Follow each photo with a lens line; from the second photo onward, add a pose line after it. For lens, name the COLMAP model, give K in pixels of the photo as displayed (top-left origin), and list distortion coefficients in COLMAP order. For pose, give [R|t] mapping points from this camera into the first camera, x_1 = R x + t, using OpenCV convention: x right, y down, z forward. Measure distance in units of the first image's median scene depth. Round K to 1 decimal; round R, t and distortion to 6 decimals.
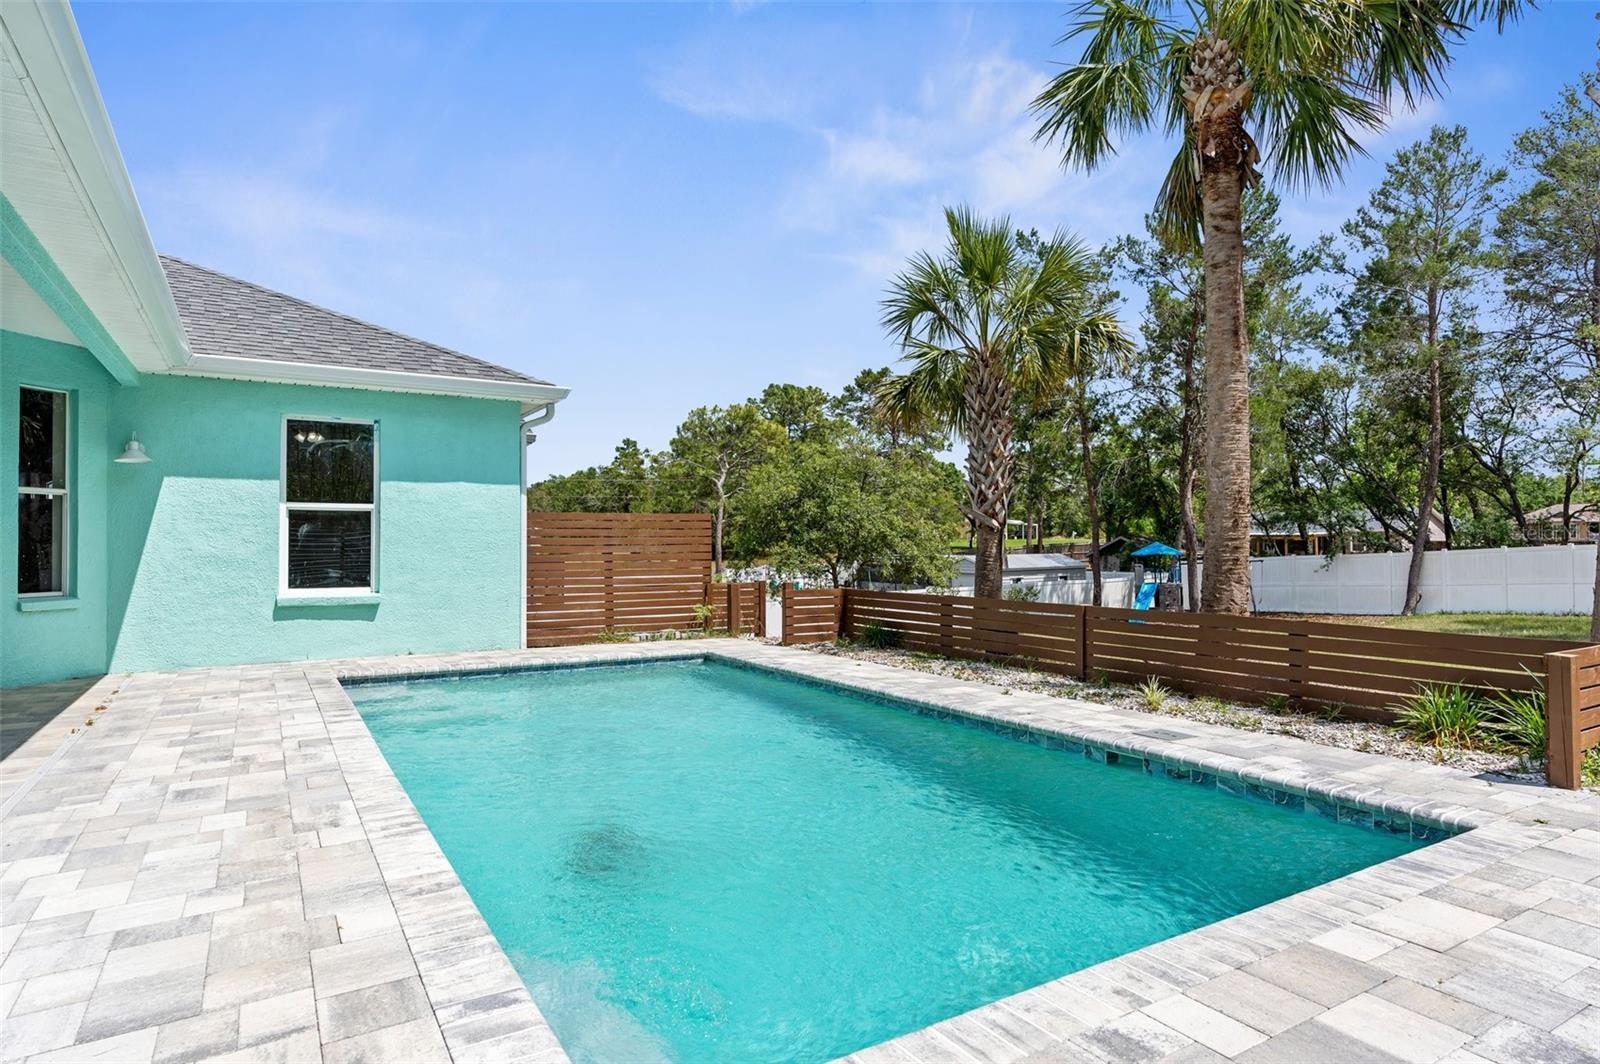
lens RADIAL K [[886.3, 0, 811.8], [0, 886.3, 536.0], [0, 0, 1]] dist [-0.005490, 0.004290]
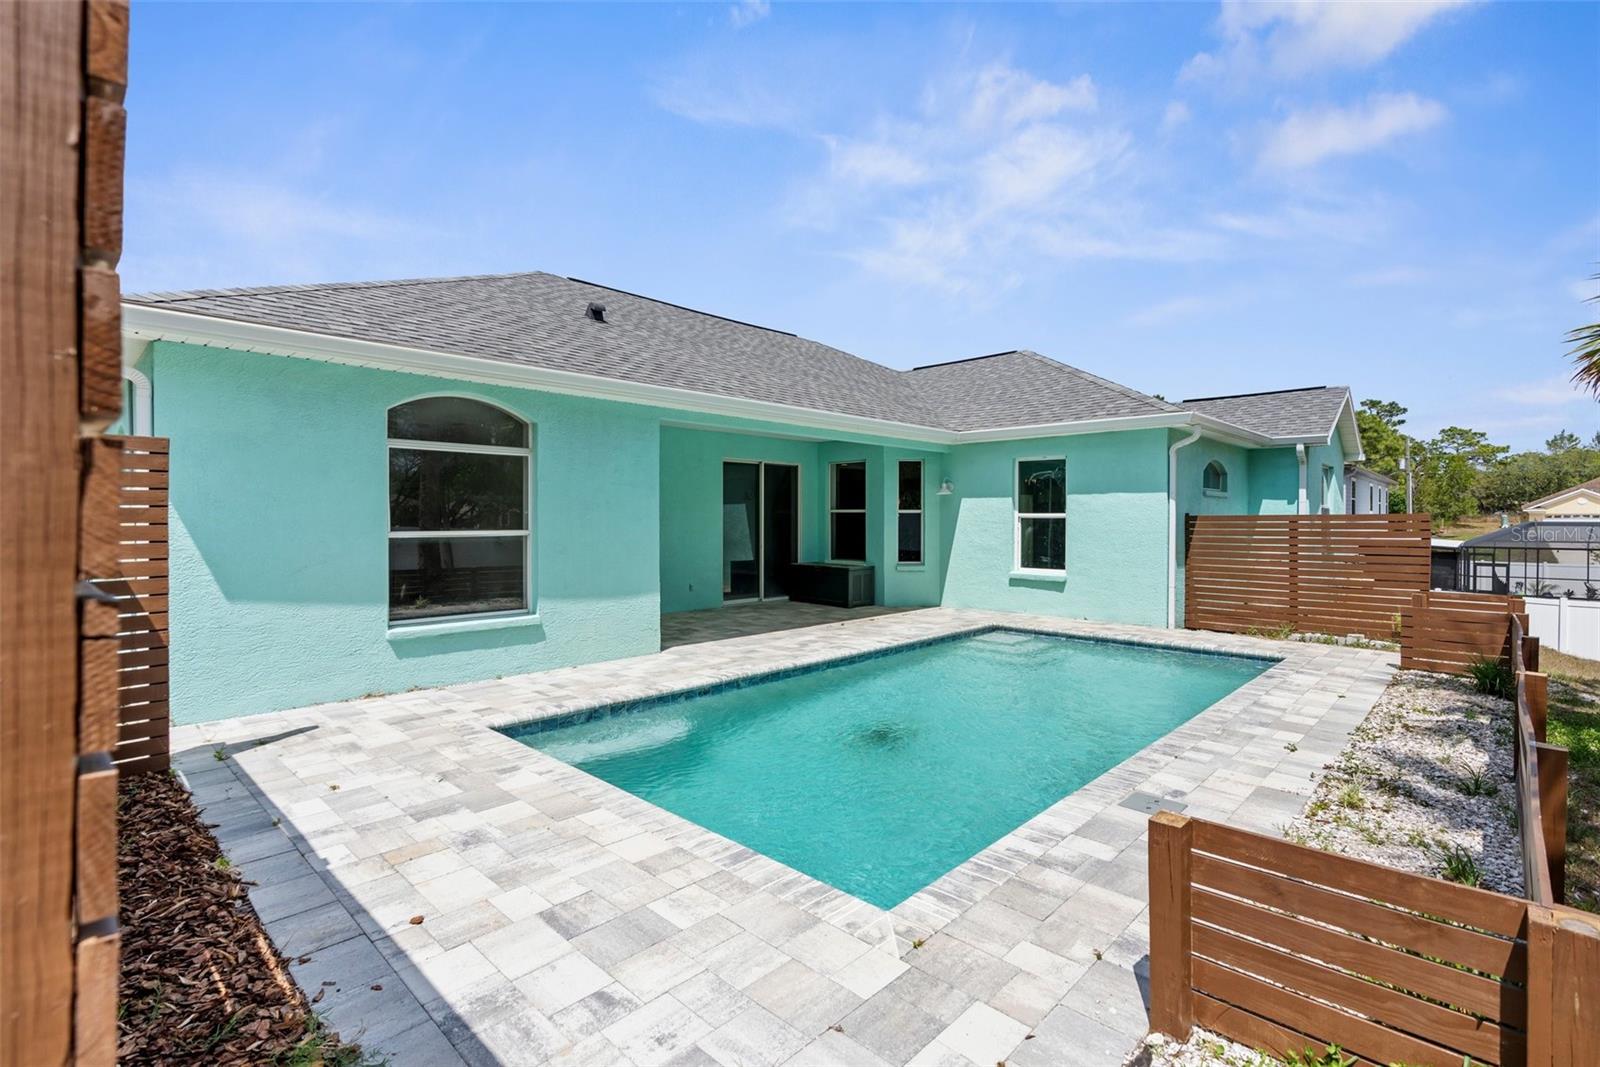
lens RADIAL K [[727.8, 0, 795.9], [0, 727.8, 512.4], [0, 0, 1]] dist [-0.009140, 0.002853]
pose [[0.257612, -0.008534, -0.966211, 0.590205], [0.009215, 0.999937, -0.006375, -0.036278], [0.966205, -0.007262, 0.257674, 0.283922]]
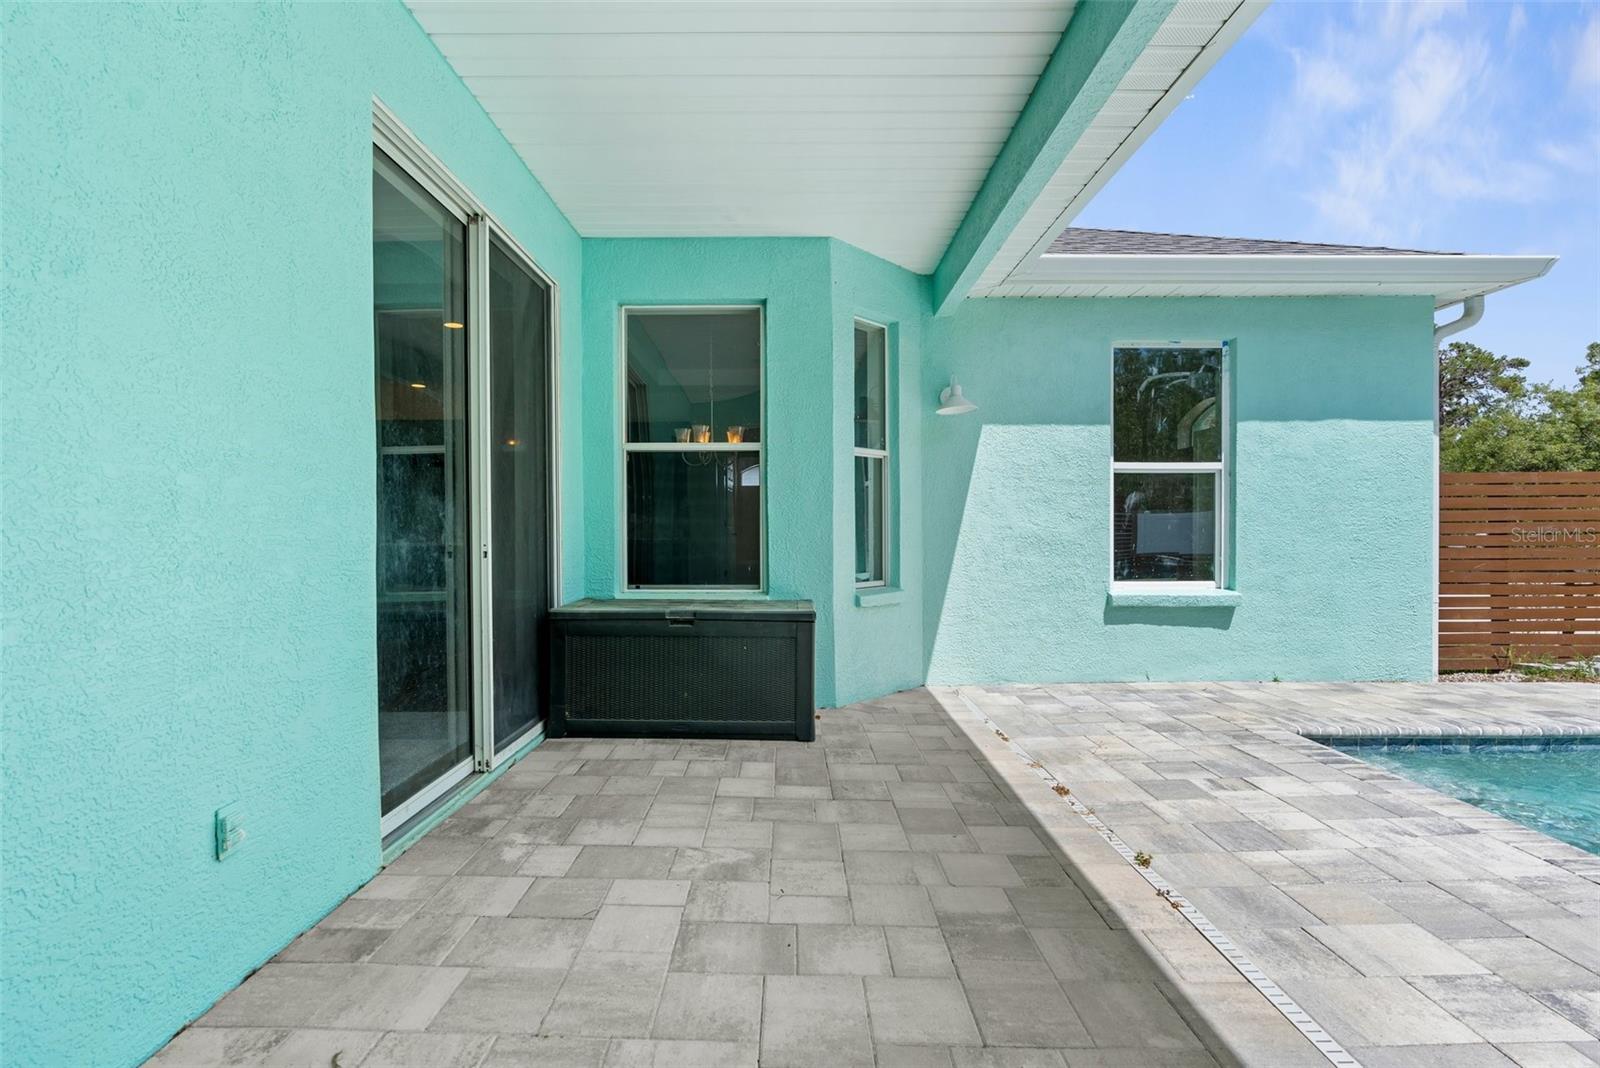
lens RADIAL K [[727.8, 0, 794.1], [0, 727.8, 536.9], [0, 0, 1]] dist [-0.009140, 0.002853]
pose [[0.859083, 0.005619, -0.511806, -0.531170], [0.007786, 0.999681, 0.024044, 0.006718], [0.511778, -0.024641, 0.858764, 0.365071]]
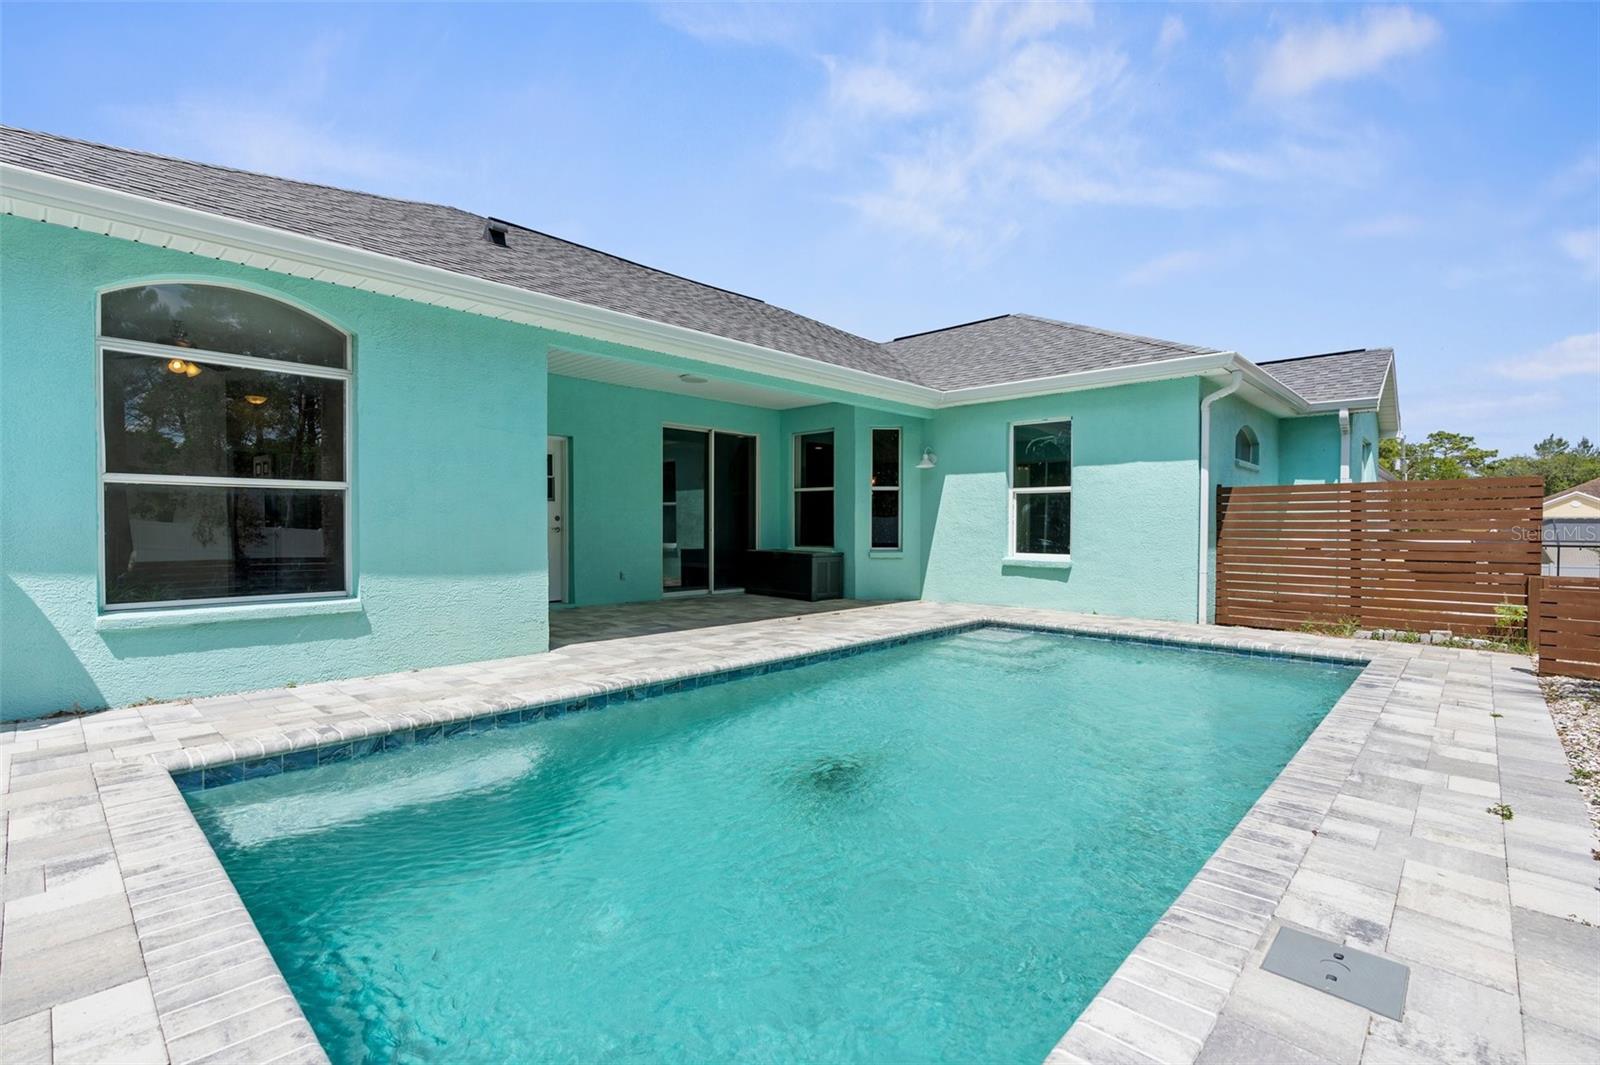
lens RADIAL K [[727.8, 0, 789.5], [0, 727.8, 522.1], [0, 0, 1]] dist [-0.009140, 0.002853]
pose [[0.265481, -0.000275, -0.964116, 0.387512], [0.006453, 0.999978, 0.001492, 0.010115], [0.964094, -0.006618, 0.265477, 0.396090]]
